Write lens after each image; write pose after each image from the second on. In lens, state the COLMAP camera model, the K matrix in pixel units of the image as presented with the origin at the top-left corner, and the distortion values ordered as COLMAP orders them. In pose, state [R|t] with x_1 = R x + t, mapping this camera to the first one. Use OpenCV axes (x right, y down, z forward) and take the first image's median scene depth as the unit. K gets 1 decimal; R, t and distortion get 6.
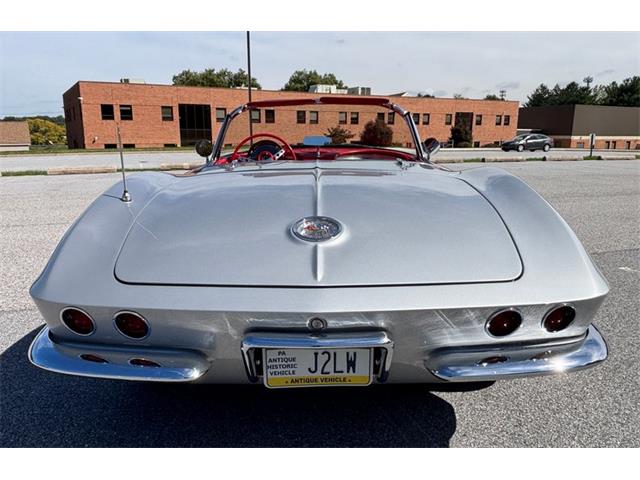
lens RADIAL K [[560.1, 0, 321.2], [0, 560.1, 266.8], [0, 0, 1]] dist [0.004828, -0.004857]
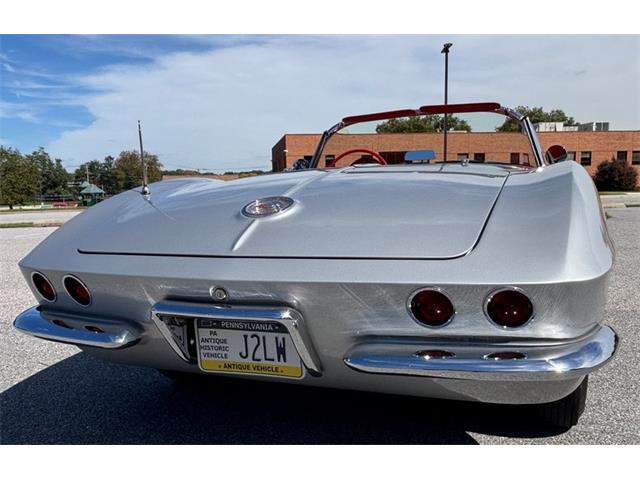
lens RADIAL K [[619.0, 0, 276.3], [0, 619.0, 240.2], [0, 0, 1]] dist [0.000226, -0.018913]
pose [[0.914183, 0.013085, -0.405091, 0.443729], [-0.070295, 0.989450, -0.126676, 0.122516], [0.399160, 0.144281, 0.905458, 0.071802]]
